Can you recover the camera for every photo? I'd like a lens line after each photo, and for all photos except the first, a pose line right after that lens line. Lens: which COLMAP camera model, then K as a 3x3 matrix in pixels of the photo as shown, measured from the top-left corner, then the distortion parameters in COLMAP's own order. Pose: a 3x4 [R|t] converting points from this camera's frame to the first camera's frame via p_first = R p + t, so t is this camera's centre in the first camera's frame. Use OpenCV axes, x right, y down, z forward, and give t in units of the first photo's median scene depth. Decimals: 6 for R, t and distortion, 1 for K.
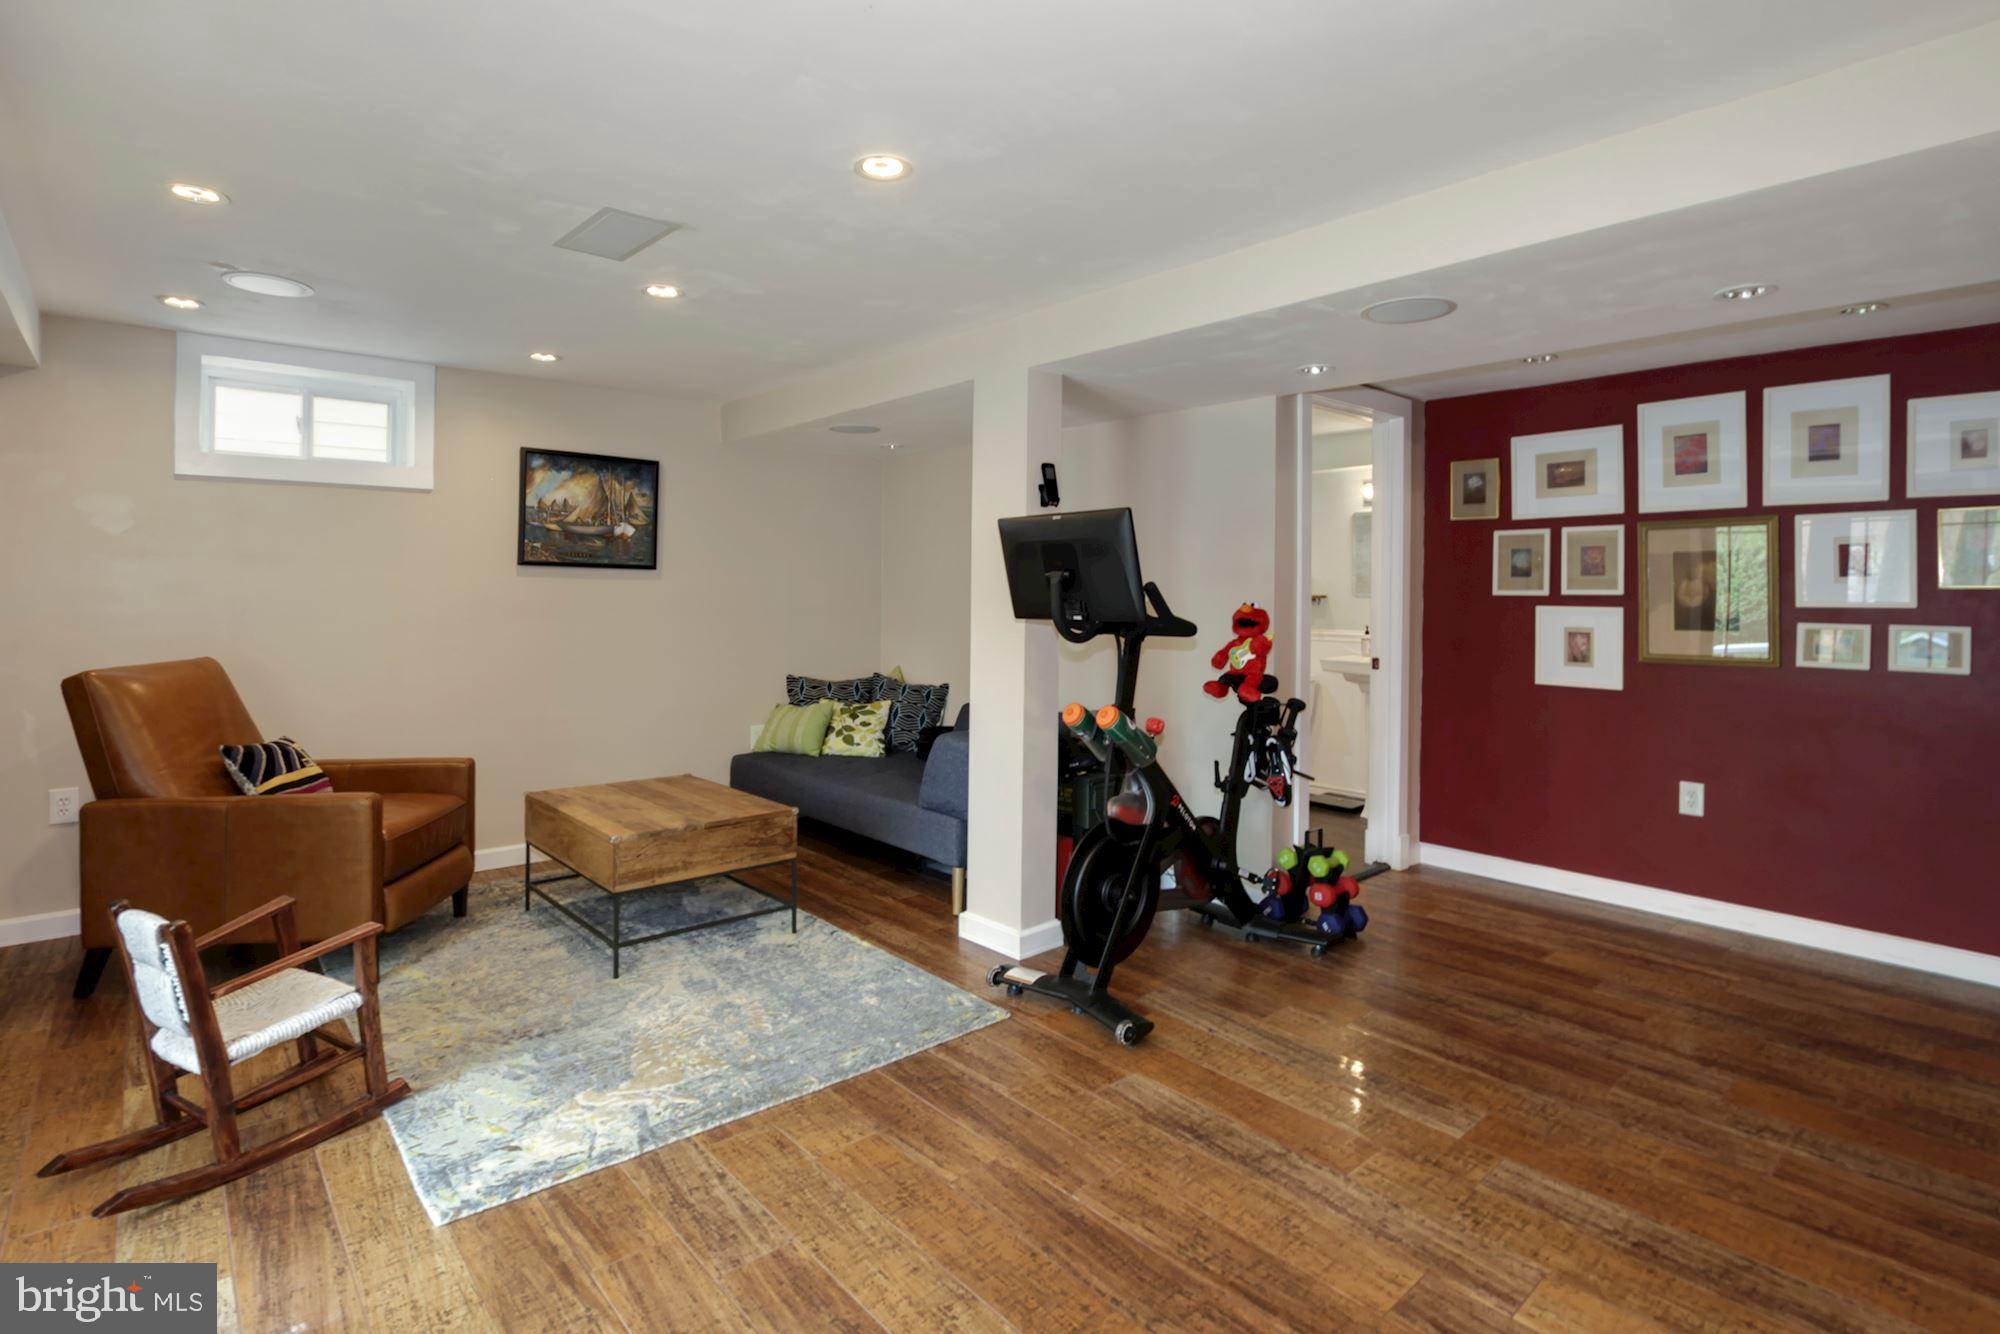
lens RADIAL K [[989.7, 0, 995.8], [0, 989.7, 589.0], [0, 0, 1]] dist [-0.020417, -0.000681]
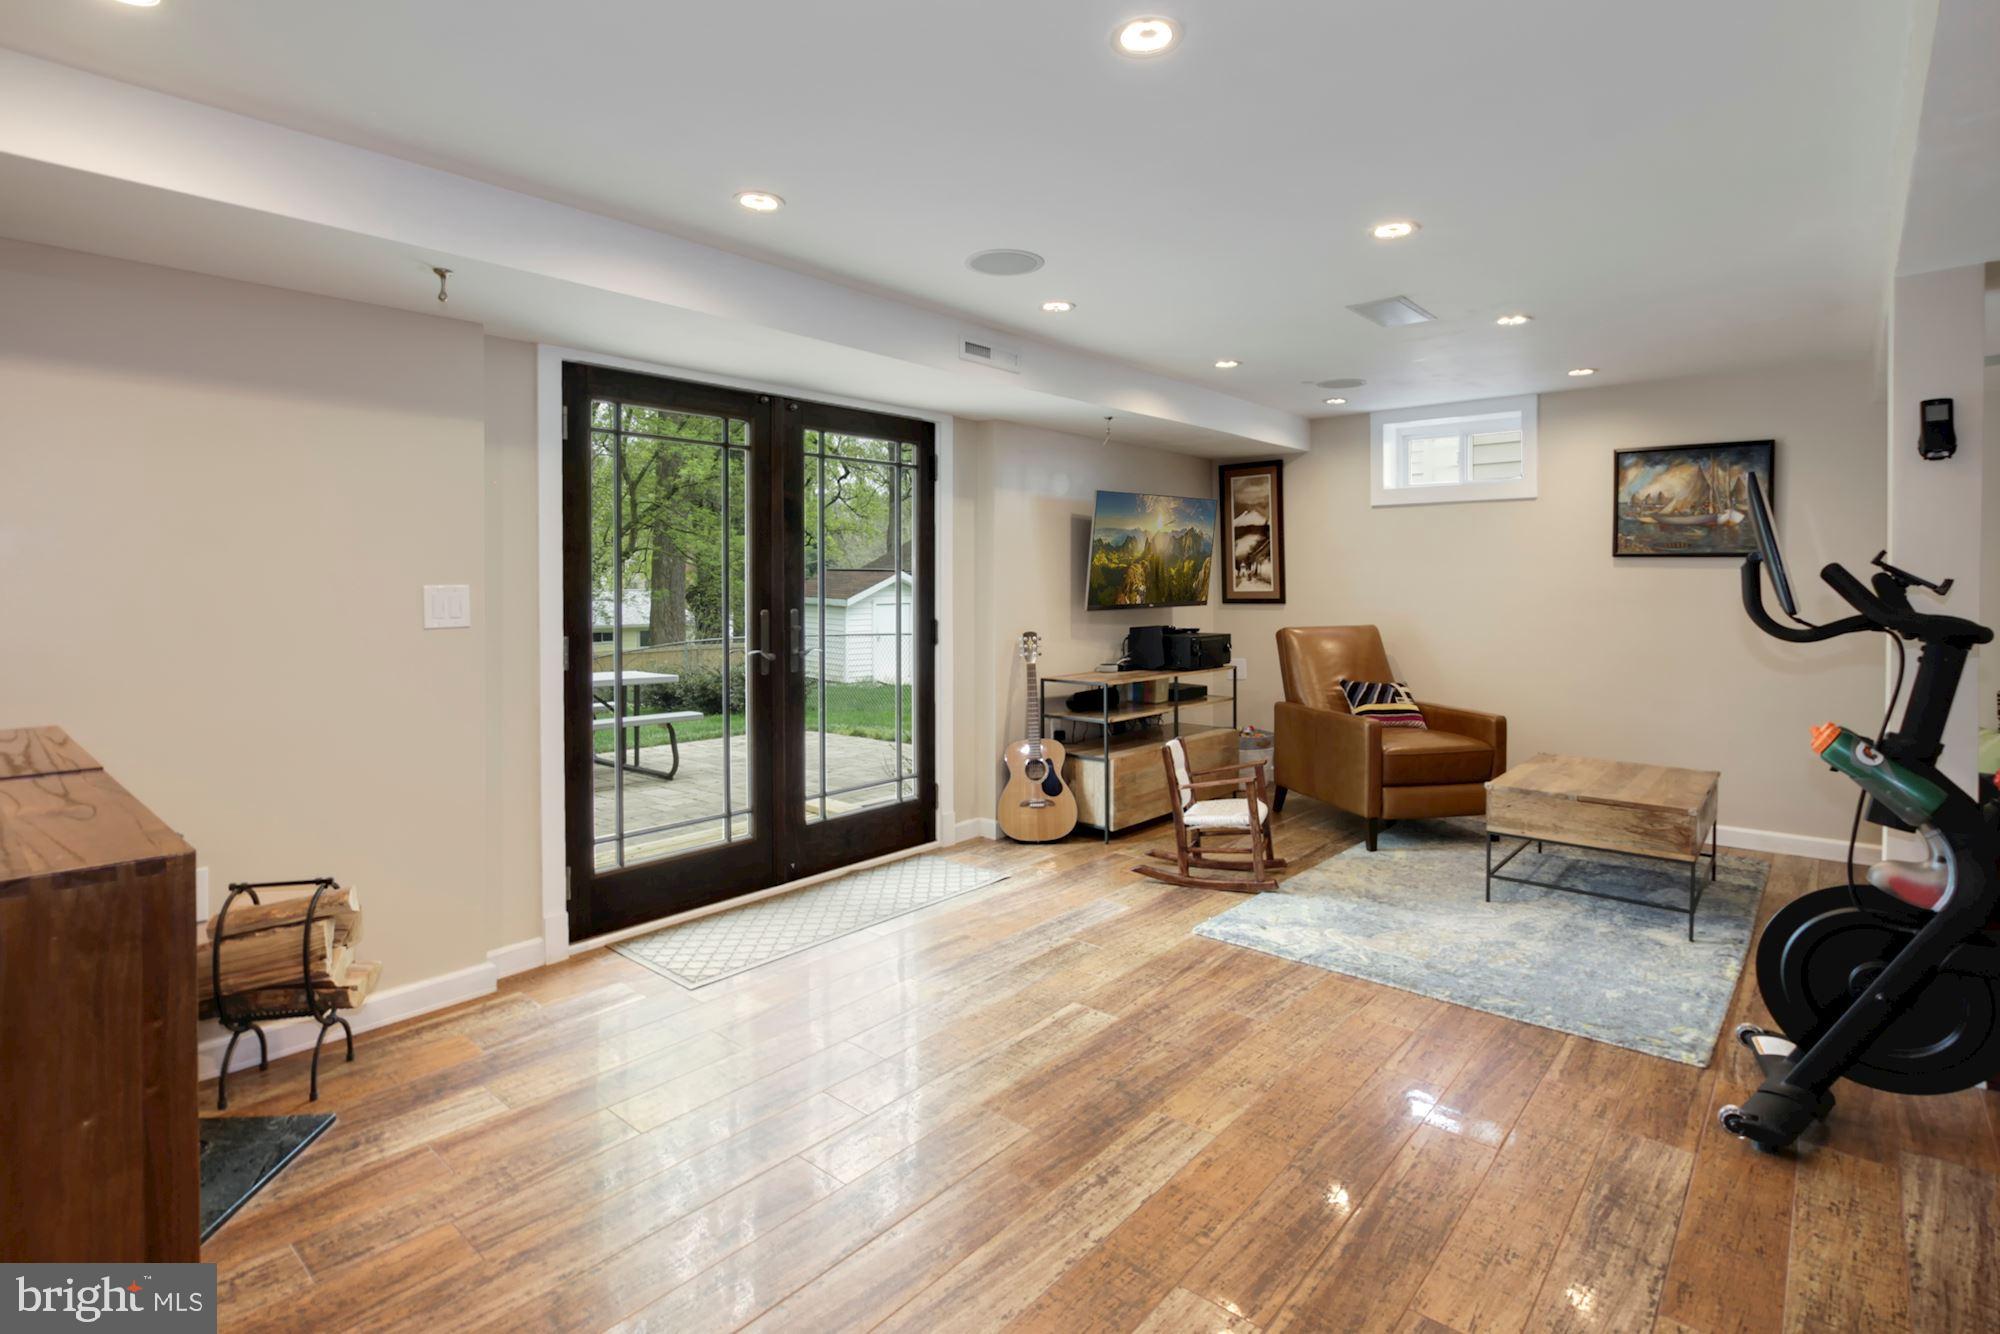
lens RADIAL K [[989.7, 0, 995.8], [0, 989.7, 589.0], [0, 0, 1]] dist [-0.020417, -0.000681]
pose [[0.117864, 0.003267, -0.993024, 0.861315], [0.003733, 0.999986, 0.003733, 0.007502], [0.993023, -0.004146, 0.117850, 0.306262]]
